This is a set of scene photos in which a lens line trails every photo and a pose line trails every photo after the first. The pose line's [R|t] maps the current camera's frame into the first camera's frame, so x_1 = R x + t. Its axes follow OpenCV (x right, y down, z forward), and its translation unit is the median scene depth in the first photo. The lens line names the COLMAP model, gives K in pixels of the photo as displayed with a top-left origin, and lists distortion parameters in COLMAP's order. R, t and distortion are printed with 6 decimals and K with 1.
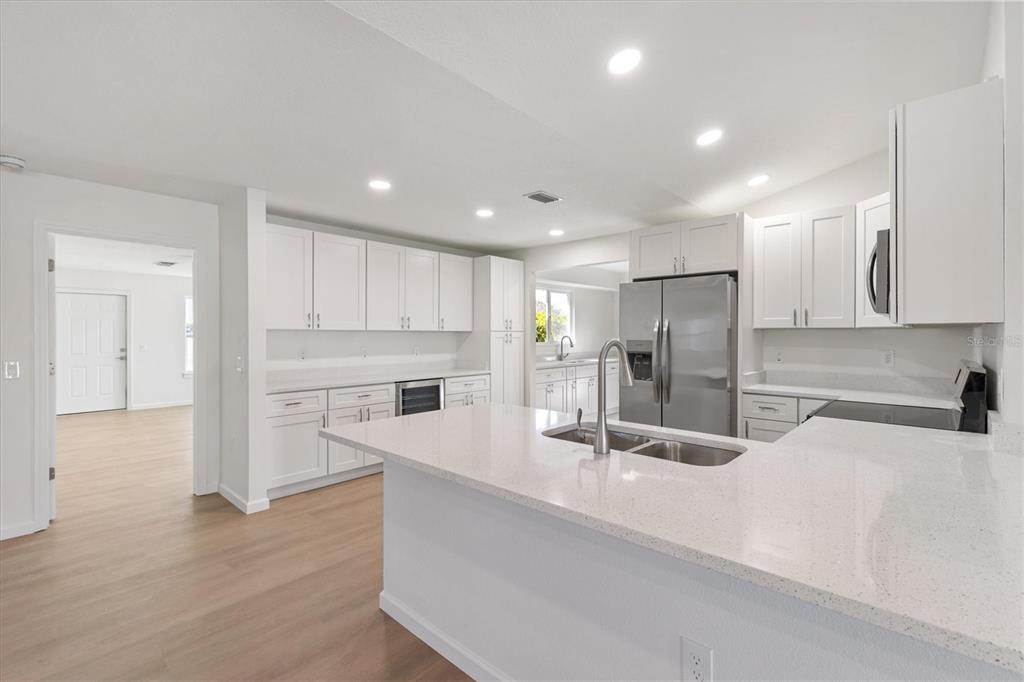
lens RADIAL K [[465.9, 0, 513.0], [0, 465.9, 332.6], [0, 0, 1]] dist [0.000453, 0.000084]
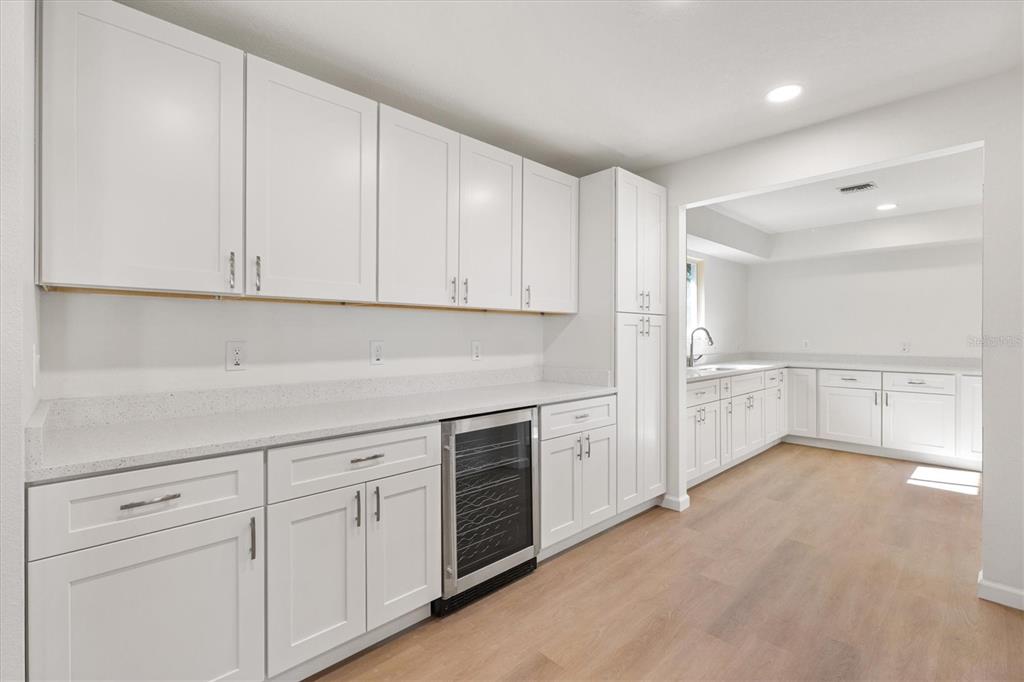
lens RADIAL K [[465.9, 0, 513.0], [0, 465.9, 332.6], [0, 0, 1]] dist [0.000453, 0.000084]
pose [[0.997513, 0.000480, -0.070482, -0.133942], [-0.000587, 0.999999, -0.001496, 0.022026], [0.070481, 0.001533, 0.997512, 0.493430]]
